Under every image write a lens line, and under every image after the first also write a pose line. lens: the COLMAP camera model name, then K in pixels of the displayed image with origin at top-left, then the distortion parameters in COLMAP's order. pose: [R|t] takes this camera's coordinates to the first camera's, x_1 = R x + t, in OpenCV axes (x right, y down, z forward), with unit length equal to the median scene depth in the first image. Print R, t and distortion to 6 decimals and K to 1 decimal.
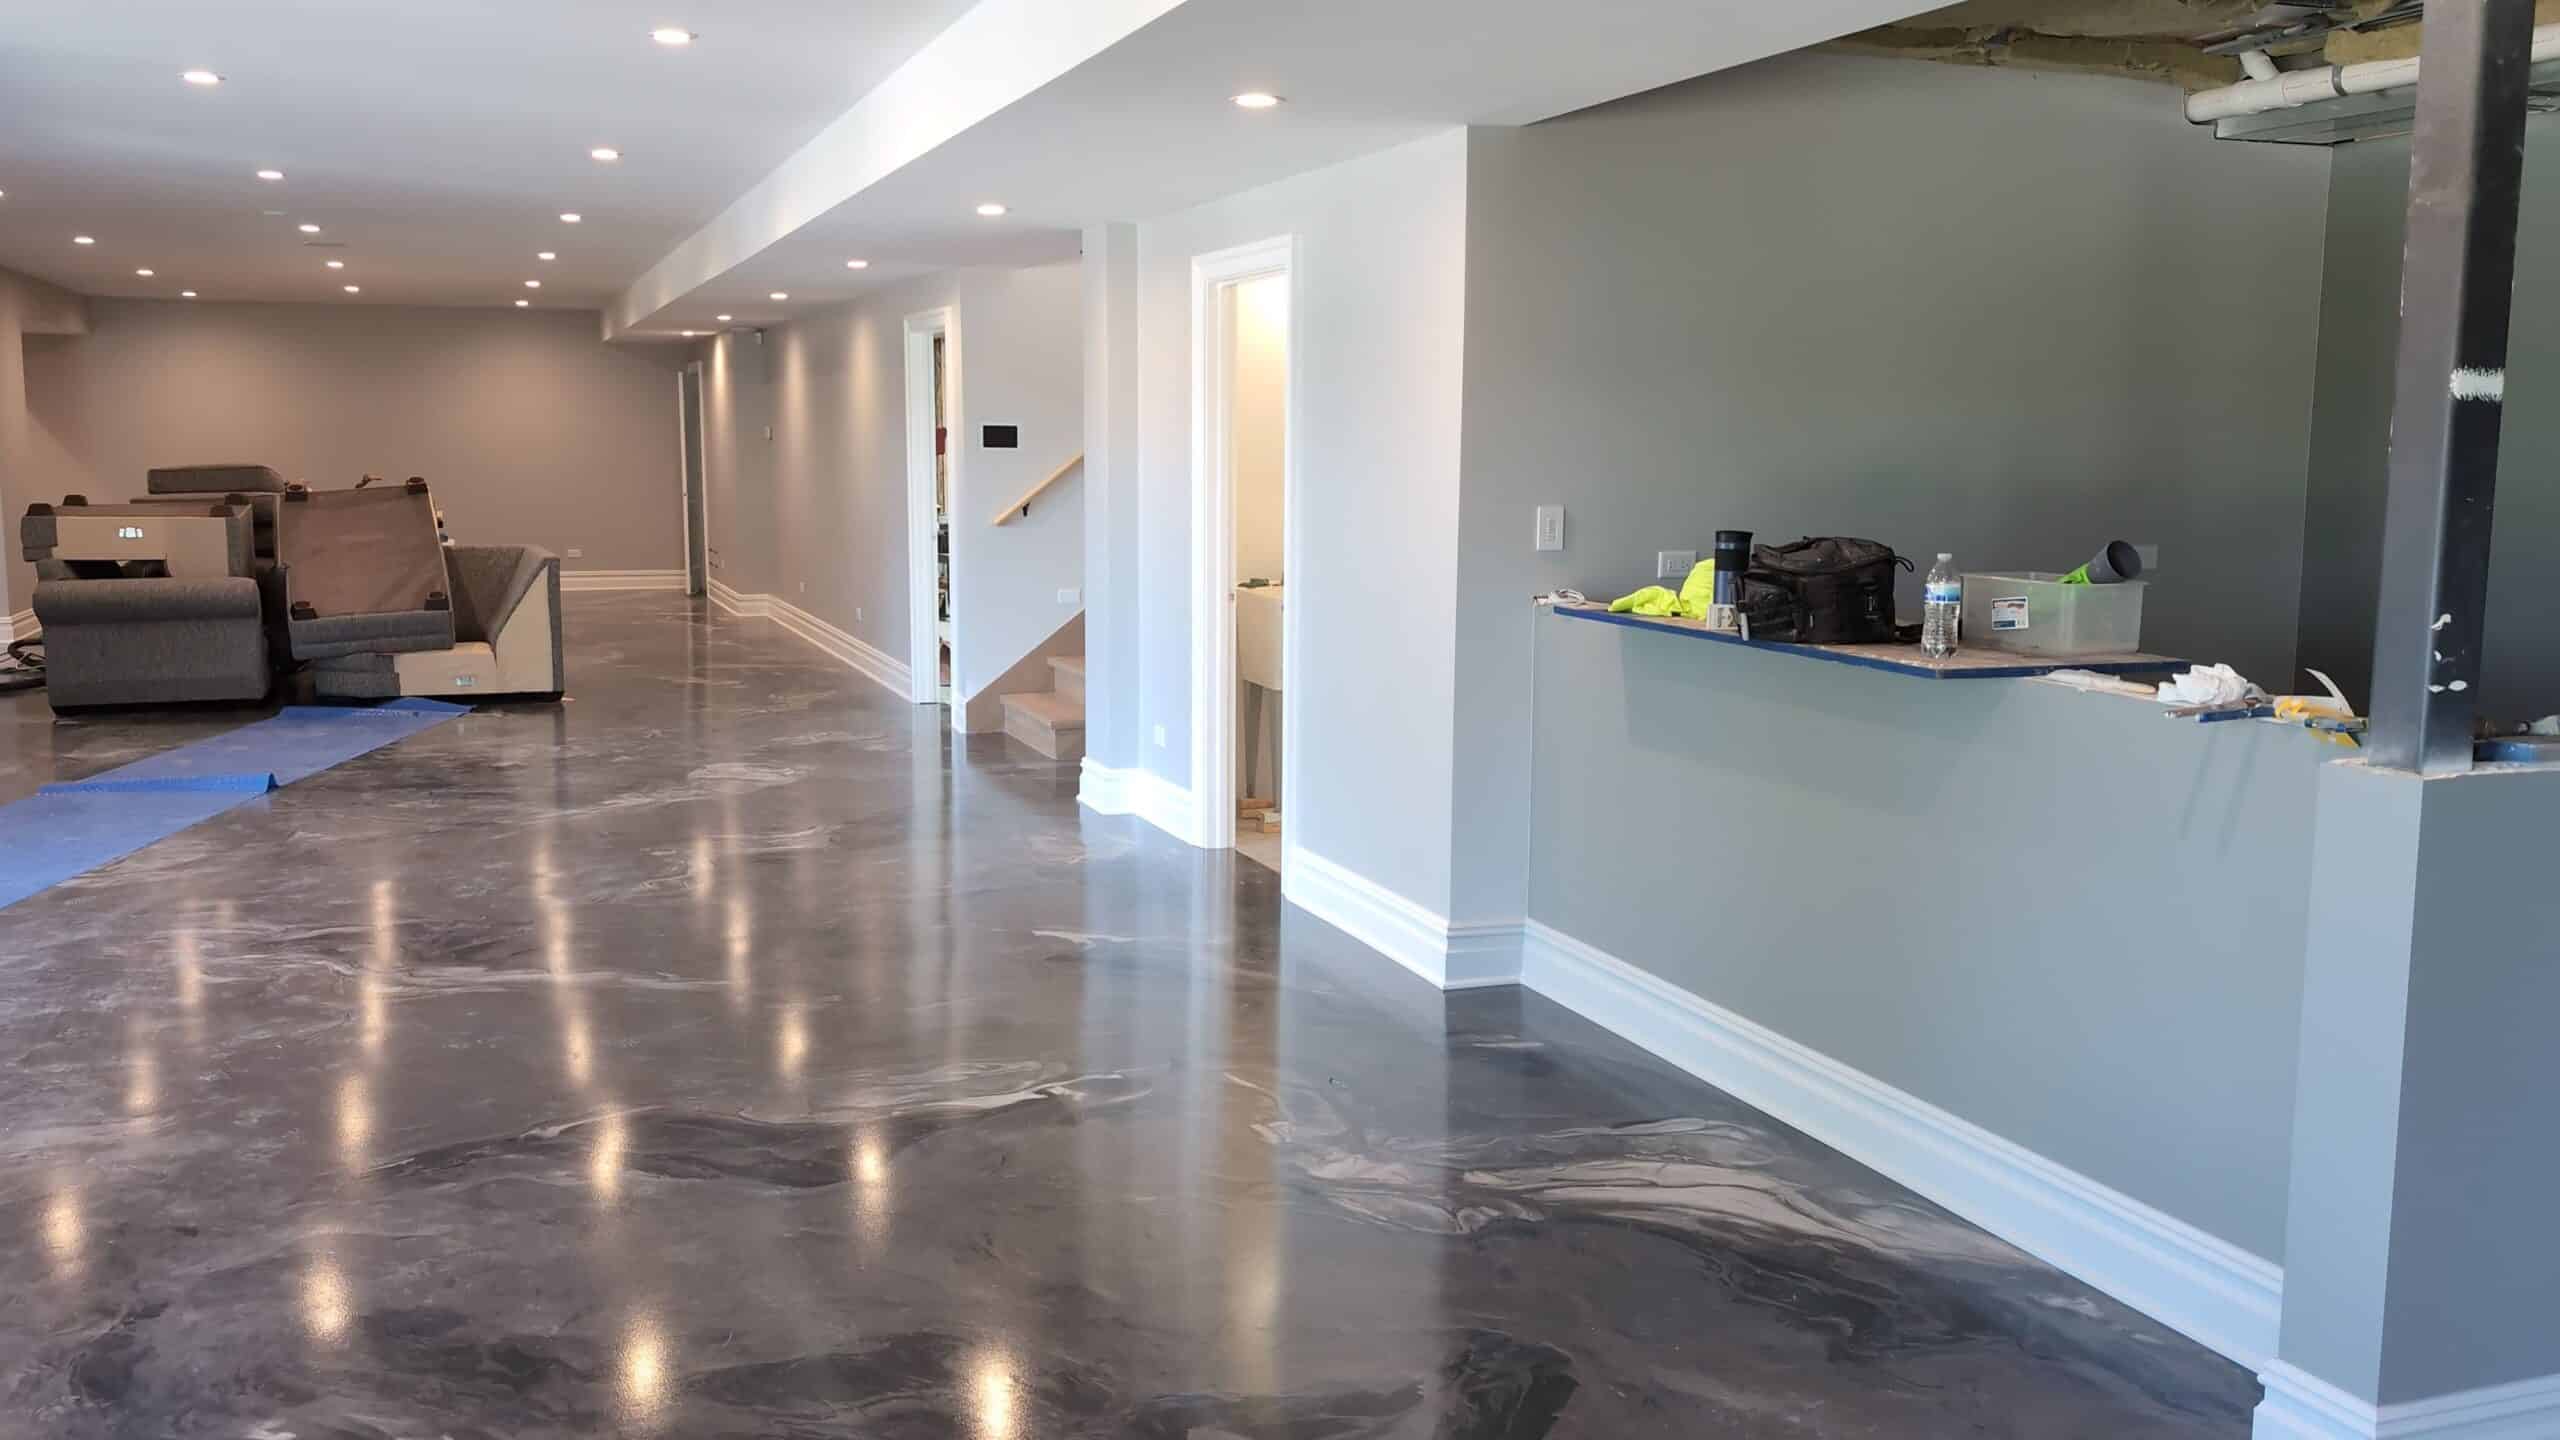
lens RADIAL K [[2130.9, 0, 1287.2], [0, 2130.9, 701.9], [0, 0, 1]] dist [0.009263, -0.019085]
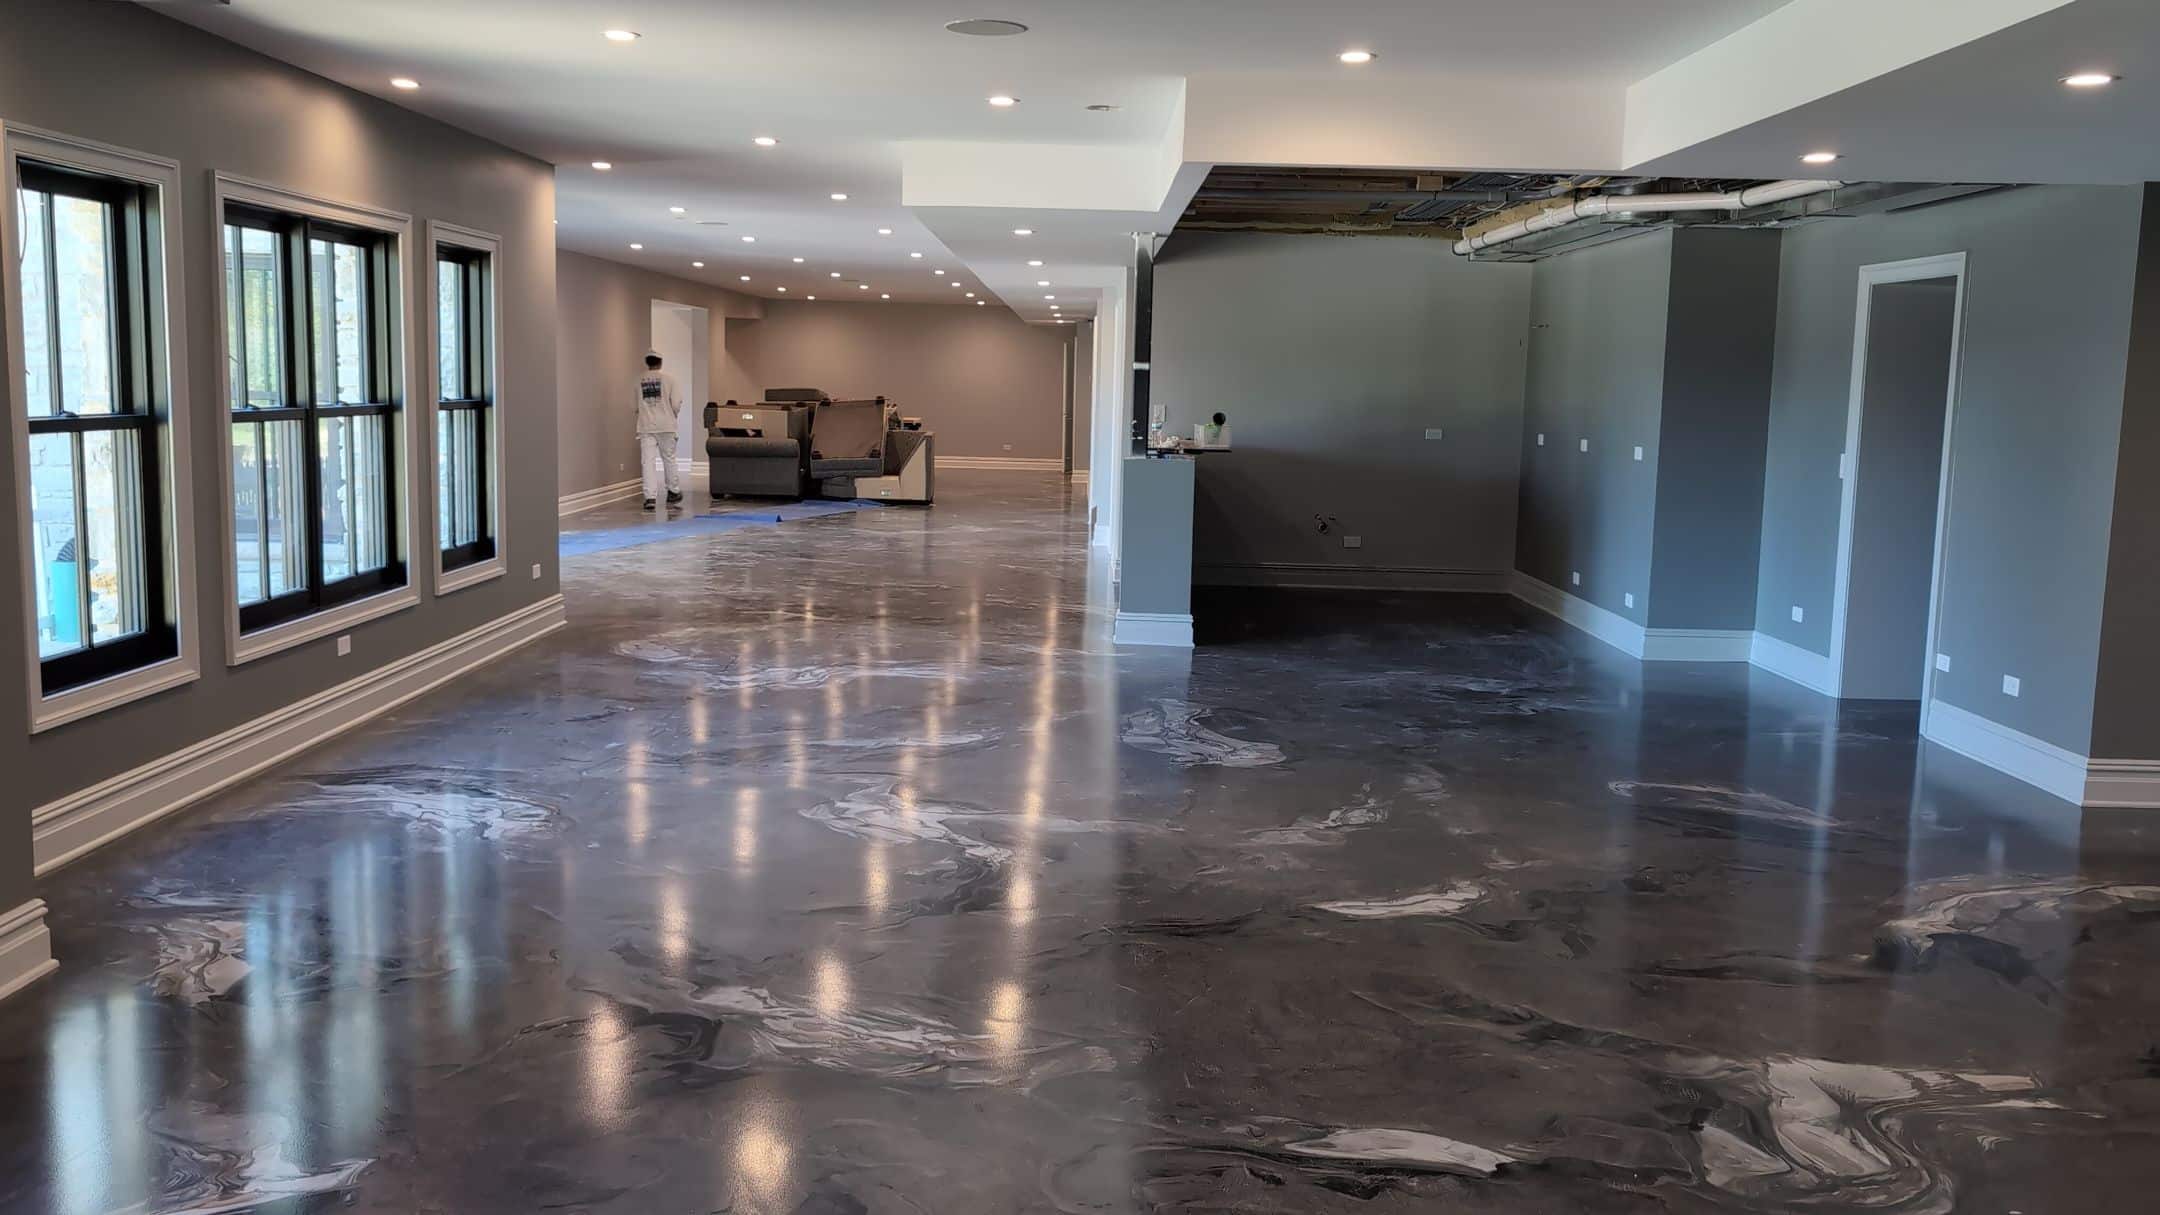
lens RADIAL K [[1797.9, 0, 1077.6], [0, 1797.9, 613.8], [0, 0, 1]] dist [0.009263, -0.019085]
pose [[0.933122, 0.064940, -0.353647, 0.425338], [-0.064686, 0.997827, 0.012552, 0.075260], [0.353693, 0.011163, 0.935295, -0.586040]]
